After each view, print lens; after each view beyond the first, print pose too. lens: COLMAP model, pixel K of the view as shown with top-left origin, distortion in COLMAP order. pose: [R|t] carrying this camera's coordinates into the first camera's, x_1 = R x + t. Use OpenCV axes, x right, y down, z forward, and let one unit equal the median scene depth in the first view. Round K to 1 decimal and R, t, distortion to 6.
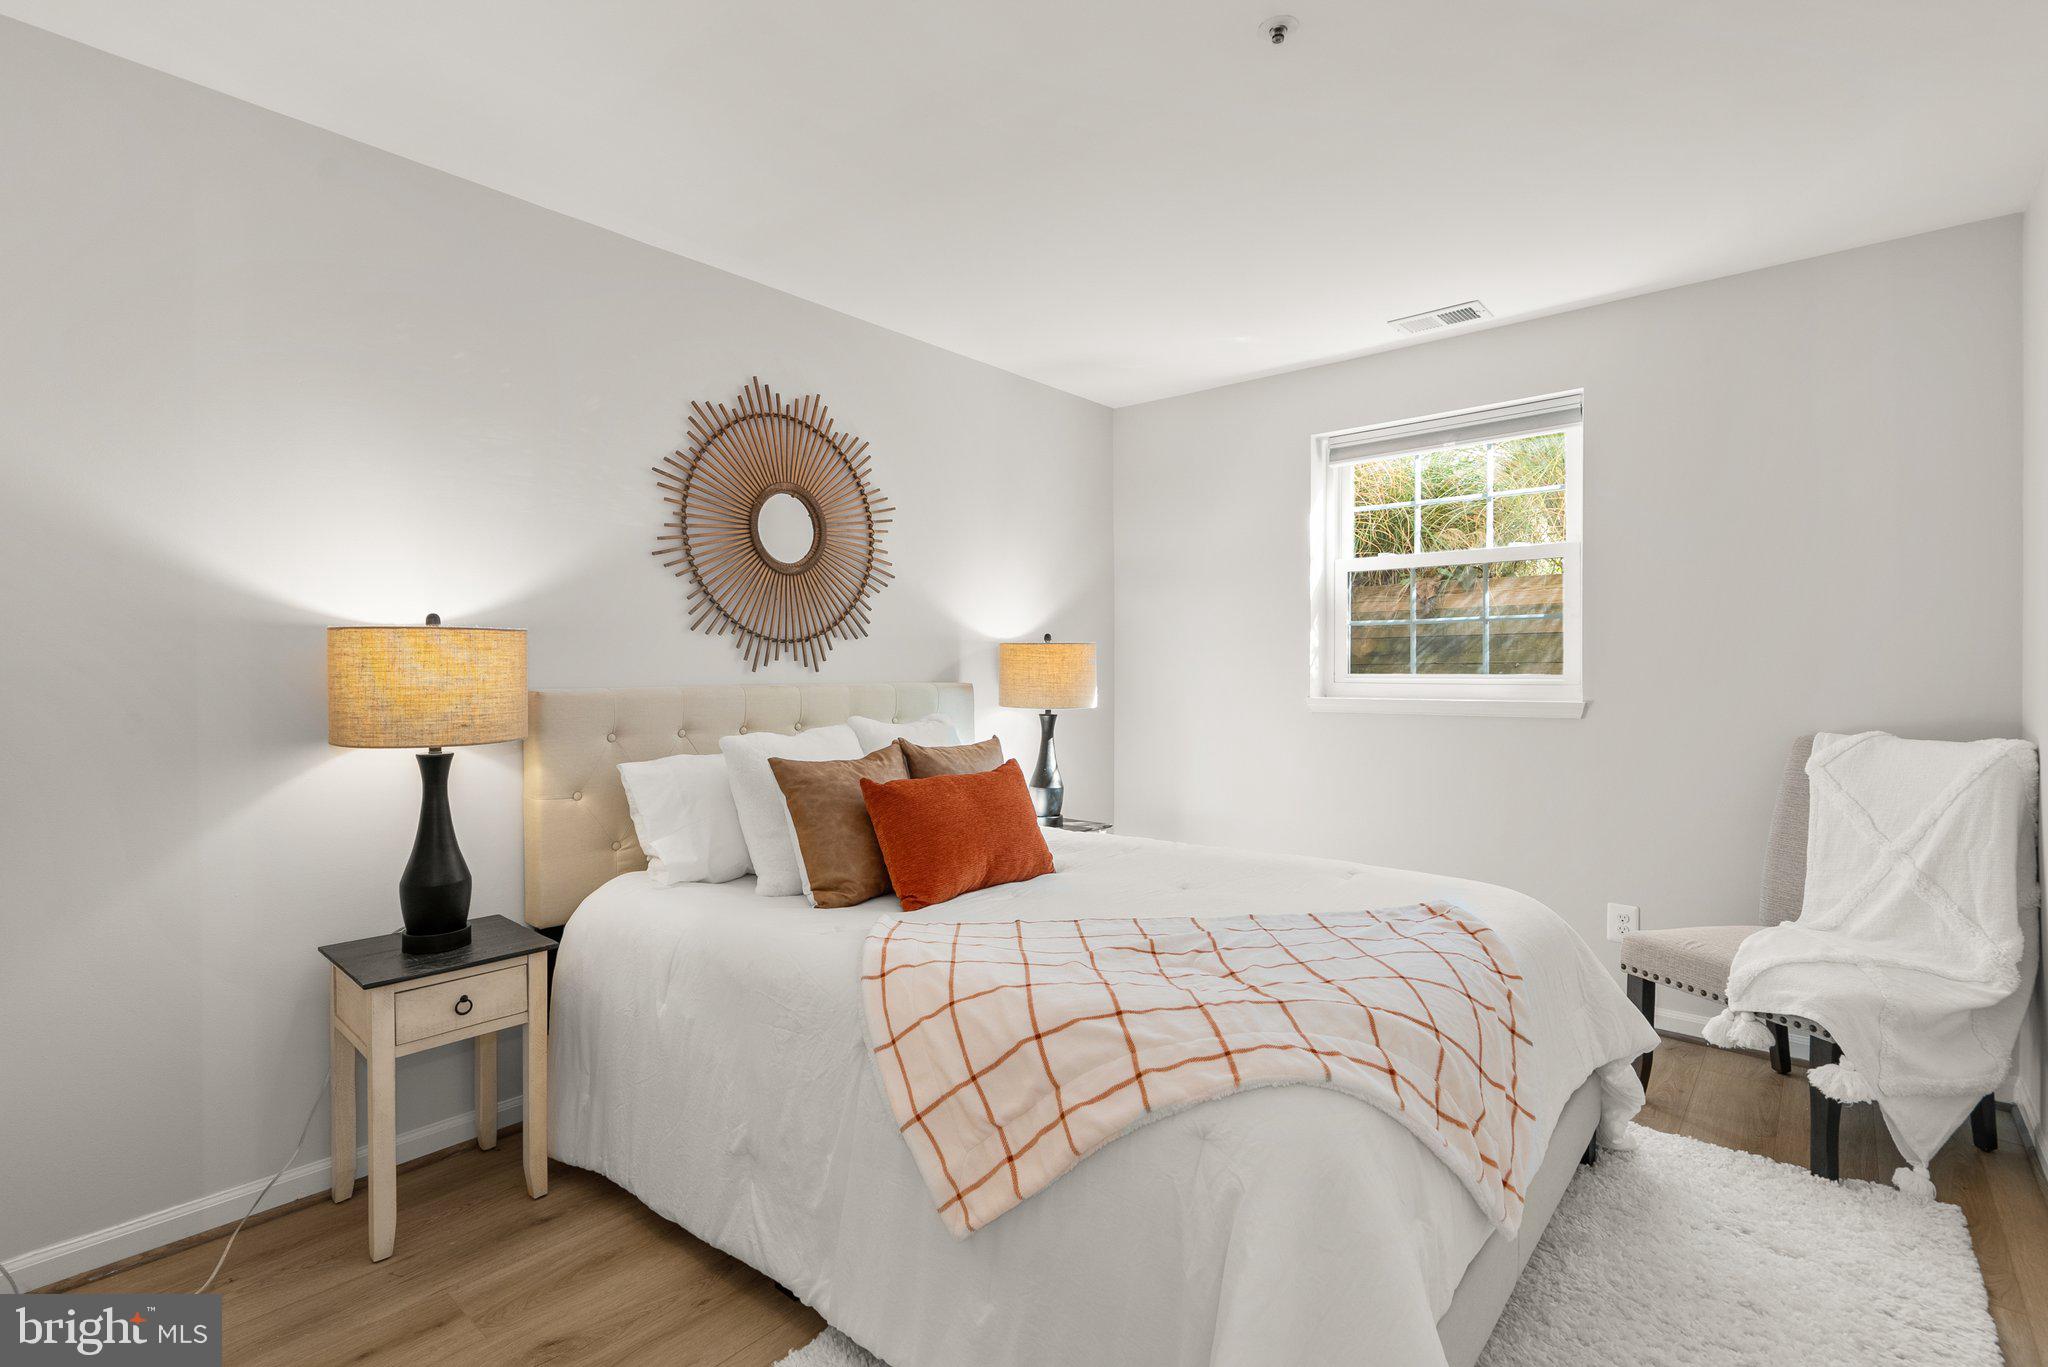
lens RADIAL K [[935.1, 0, 1011.1], [0, 935.1, 675.7], [0, 0, 1]] dist [0.000290, 0.000122]
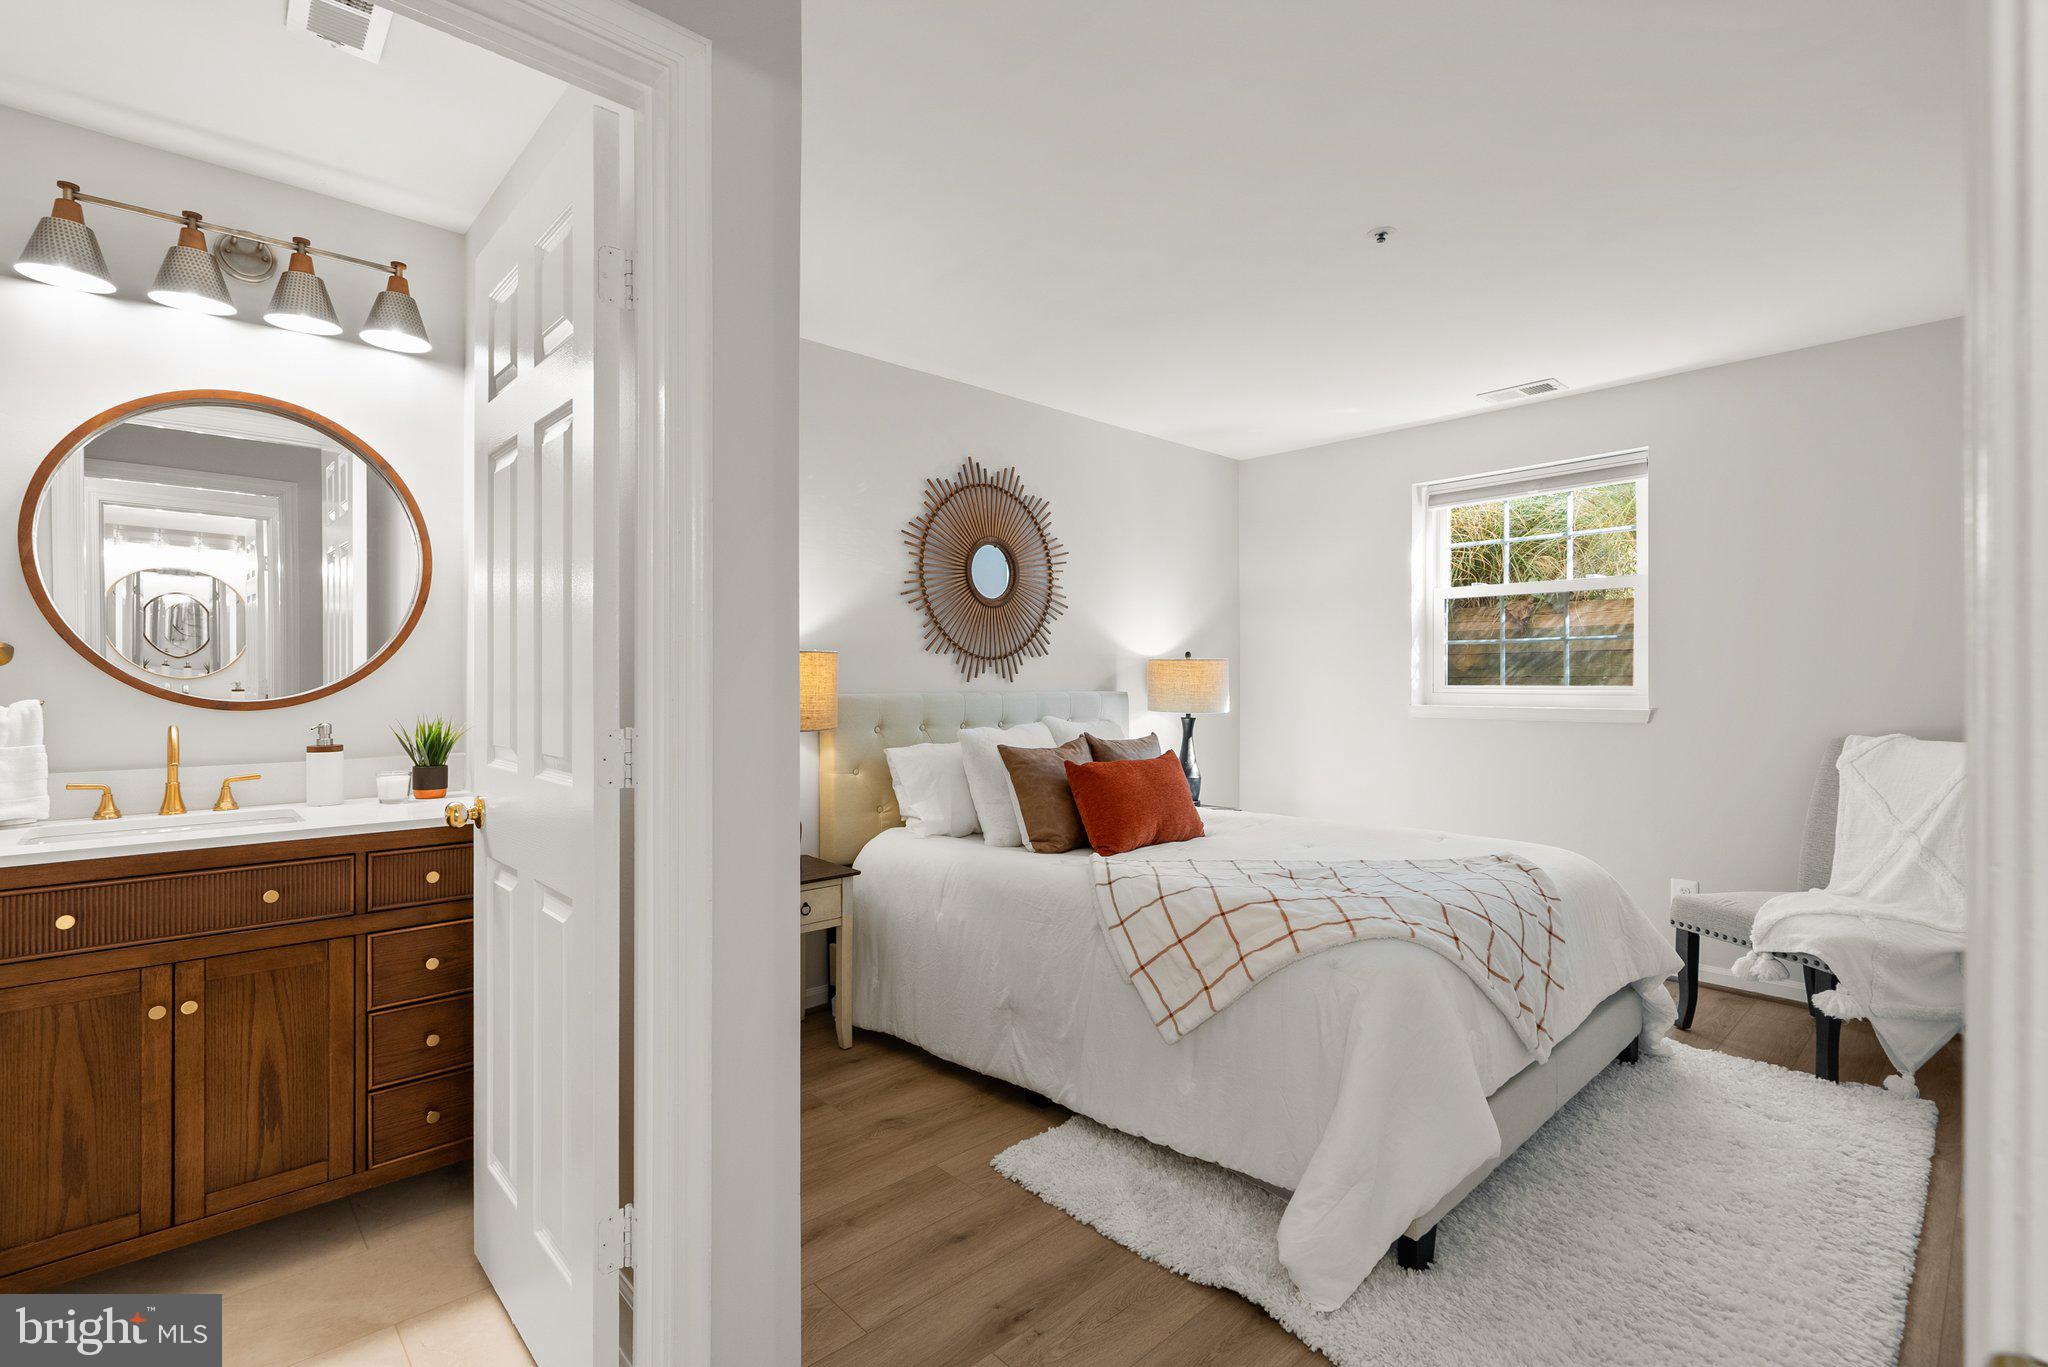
lens RADIAL K [[935.1, 0, 1011.1], [0, 935.1, 675.7], [0, 0, 1]] dist [0.000290, 0.000122]
pose [[0.994577, 0.001838, -0.103986, -0.092533], [-0.003126, 0.999920, -0.012225, 0.003309], [0.103955, 0.012484, 0.994504, -0.345014]]
